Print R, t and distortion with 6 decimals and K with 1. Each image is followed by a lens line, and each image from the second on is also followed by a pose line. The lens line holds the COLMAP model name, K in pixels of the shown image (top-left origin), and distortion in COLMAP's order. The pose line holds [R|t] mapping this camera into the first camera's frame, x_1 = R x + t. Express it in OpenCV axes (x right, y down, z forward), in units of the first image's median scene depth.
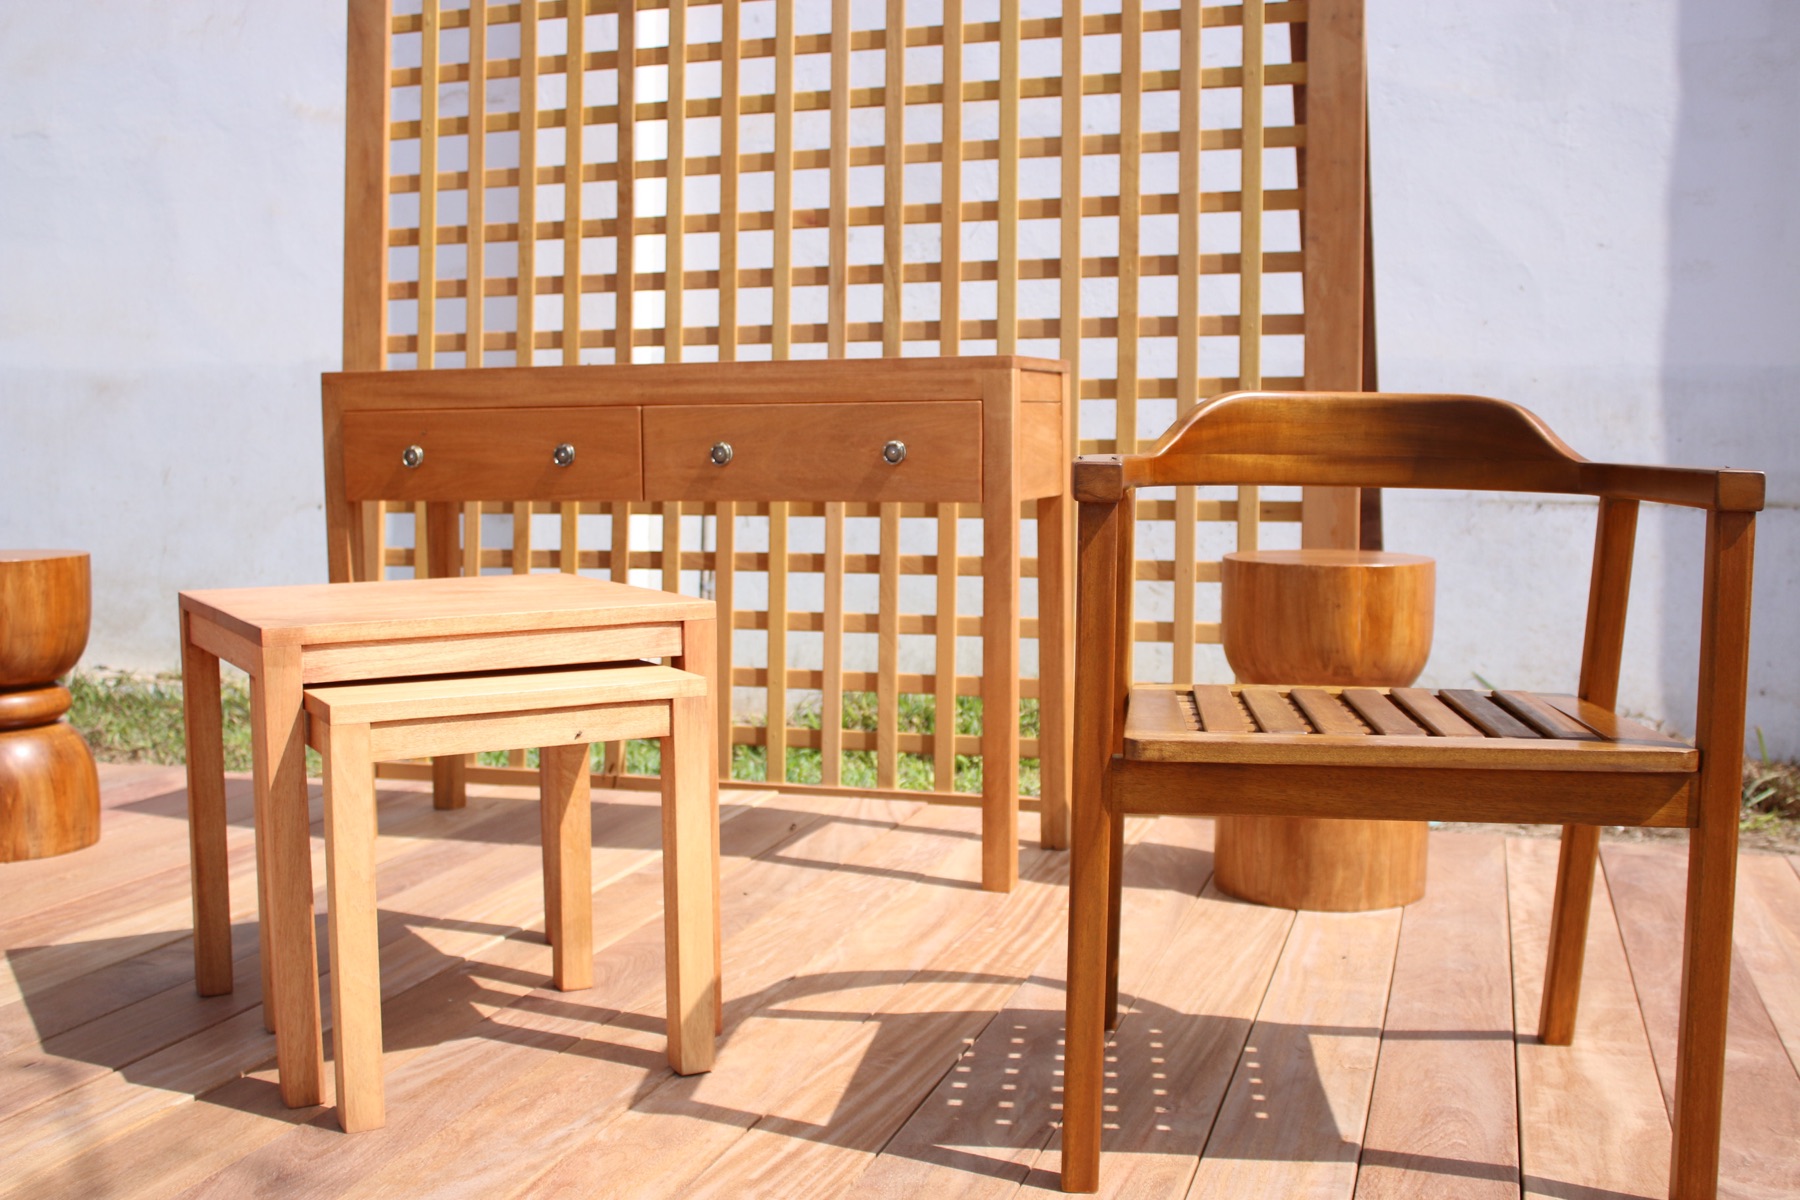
lens RADIAL K [[1954.2, 0, 899.7], [0, 1954.2, 595.5], [0, 0, 1]] dist [-0.078538, 0.000000]
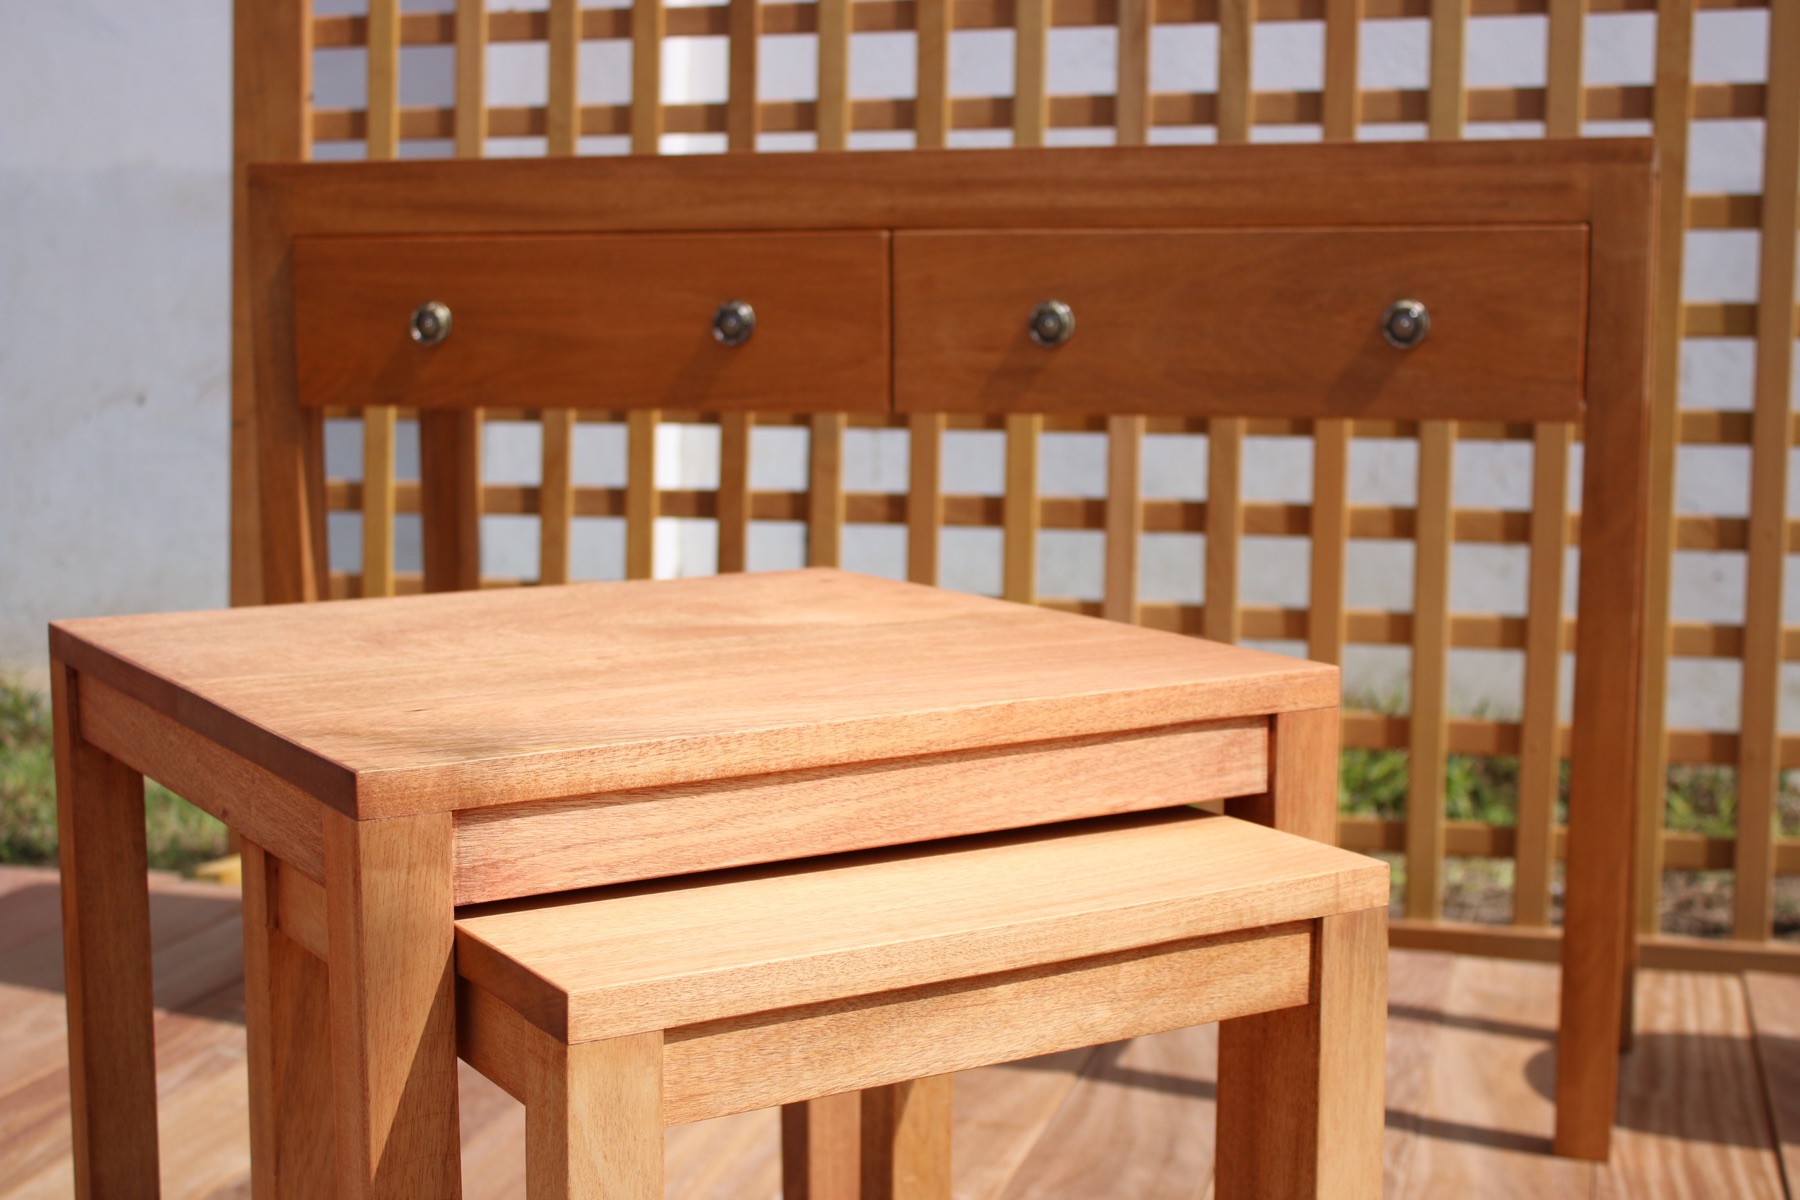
lens RADIAL K [[2532.7, 0, 897.0], [0, 2532.7, 596.8], [0, 0, 1]] dist [-0.022181, 0.000000]
pose [[0.999396, 0.003113, 0.034598, -0.168484], [-0.004369, 0.999332, 0.036283, -0.025920], [-0.034462, -0.036412, 0.998742, 0.348171]]
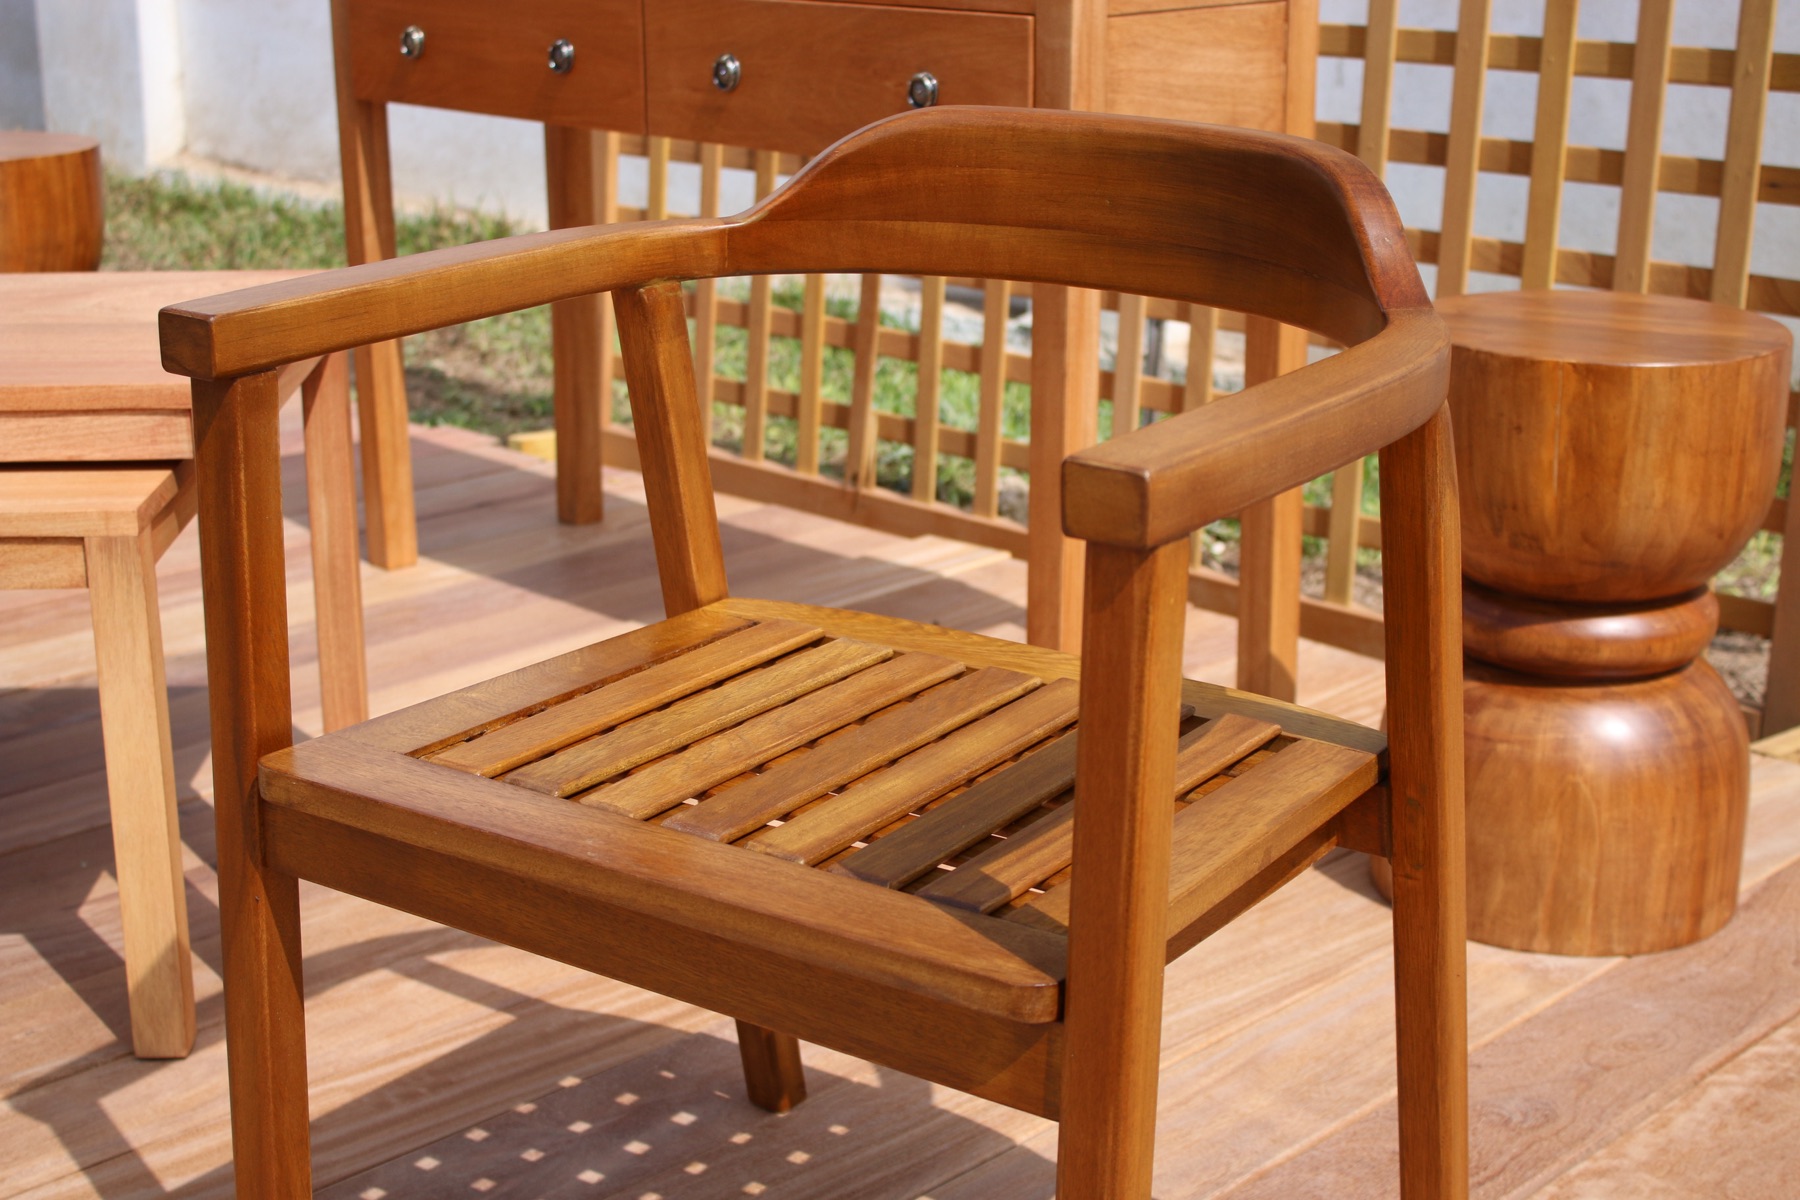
lens RADIAL K [[2727.3, 0, 892.6], [0, 2727.3, 584.8], [0, 0, 1]] dist [-0.008761, 0.000000]
pose [[0.881754, 0.133574, -0.452402, 0.422107], [-0.041320, 0.977255, 0.208004, -0.104831], [0.469896, -0.164715, 0.867218, 0.227704]]
